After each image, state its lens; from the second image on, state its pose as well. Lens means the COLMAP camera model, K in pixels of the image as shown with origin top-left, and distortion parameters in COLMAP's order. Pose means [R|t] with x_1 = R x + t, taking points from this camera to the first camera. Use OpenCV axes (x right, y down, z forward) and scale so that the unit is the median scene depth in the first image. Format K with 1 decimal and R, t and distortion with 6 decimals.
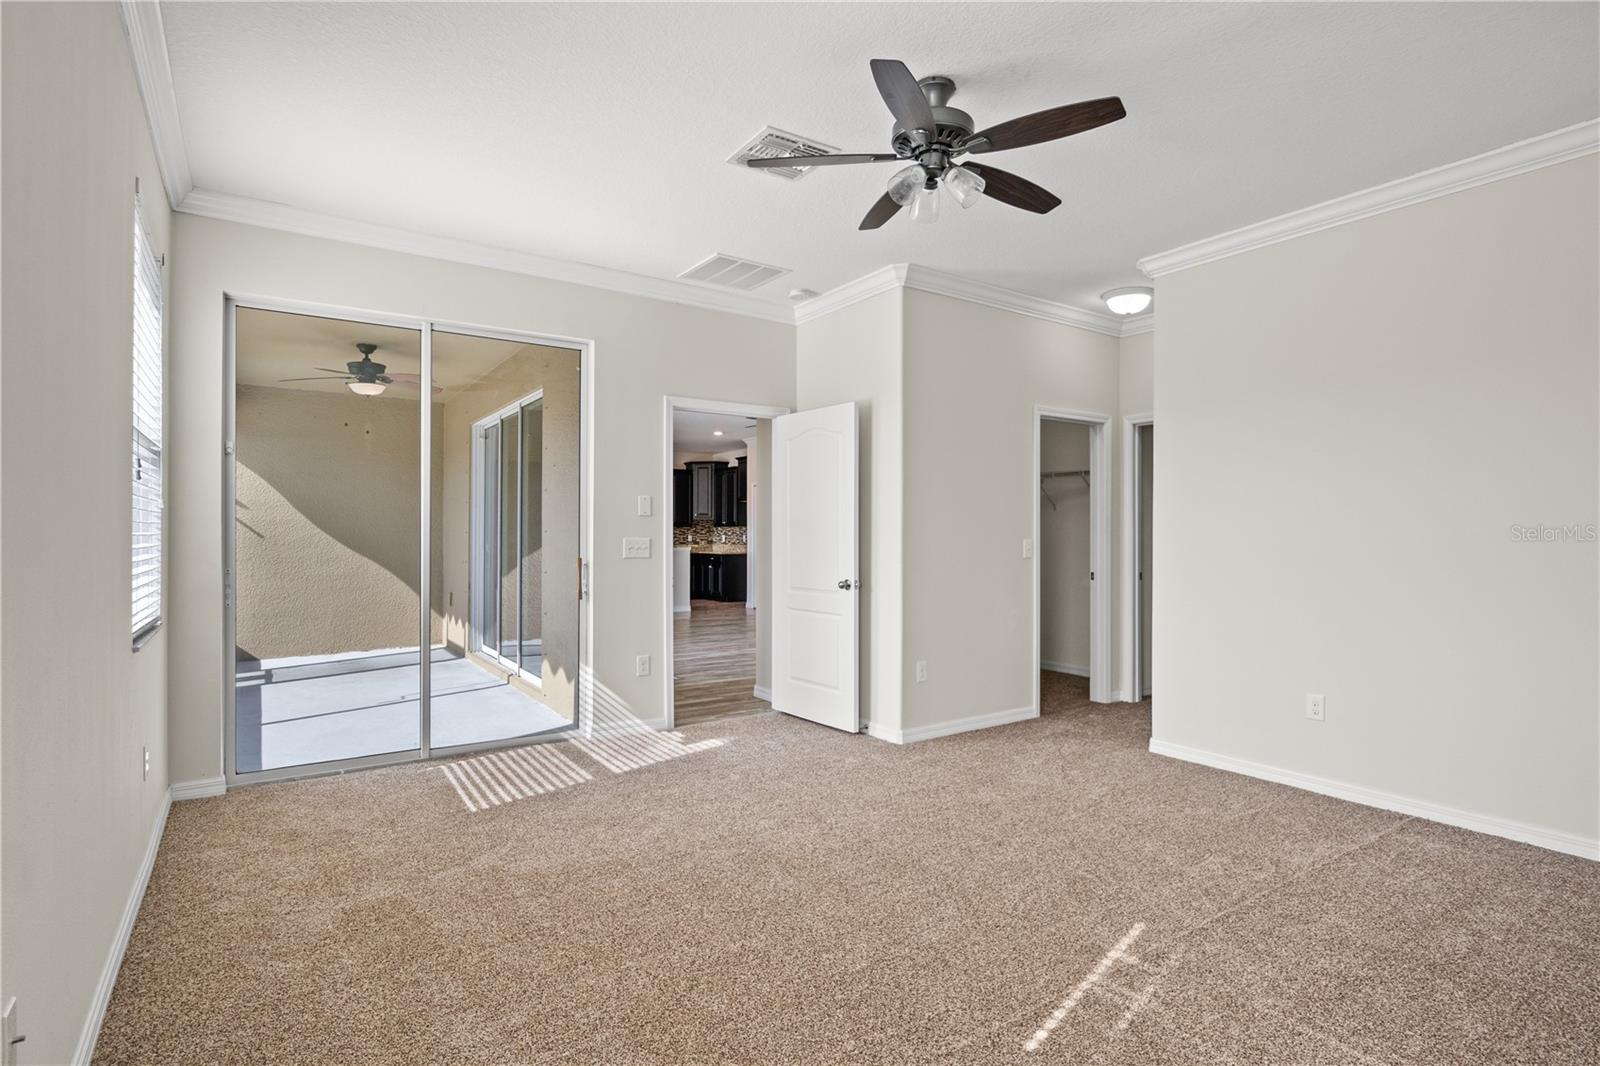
lens RADIAL K [[796.8, 0, 808.9], [0, 796.8, 526.5], [0, 0, 1]] dist [-0.007790, 0.000372]
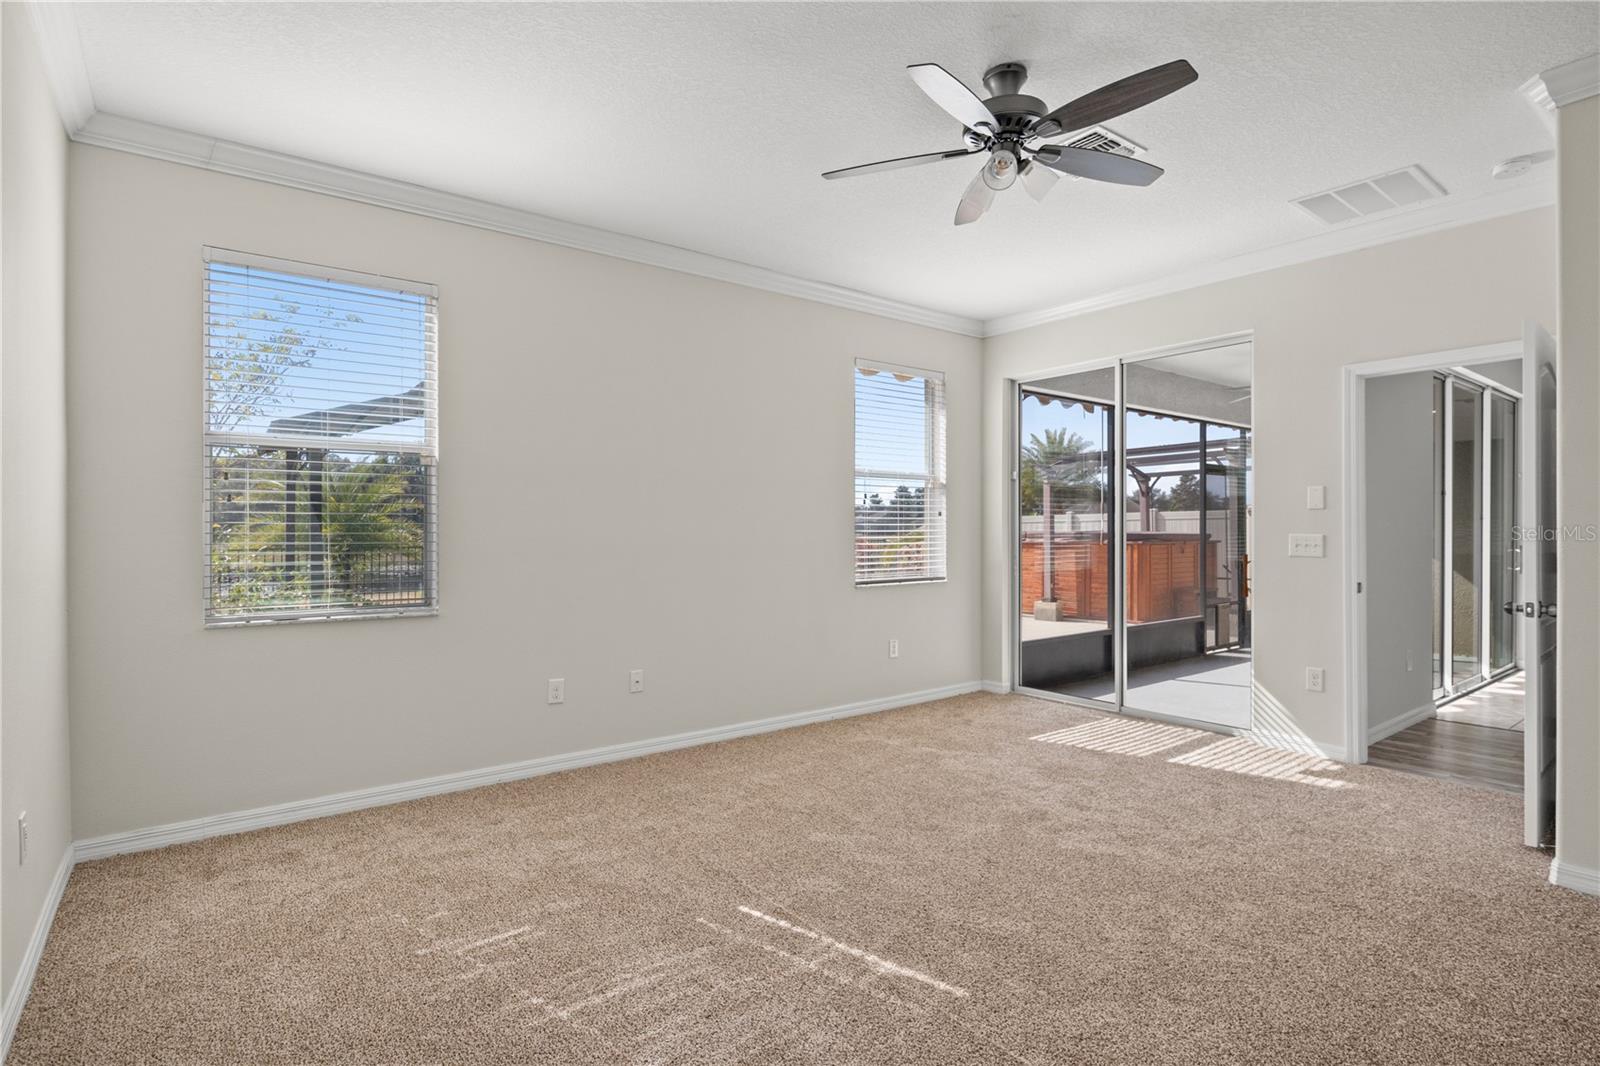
lens RADIAL K [[796.8, 0, 826.3], [0, 796.8, 521.9], [0, 0, 1]] dist [-0.007790, 0.000372]
pose [[0.067886, -0.013442, -0.997603, 0.766267], [0.015264, 0.999806, -0.012433, 0.003705], [0.997576, -0.014384, 0.068078, 0.487189]]
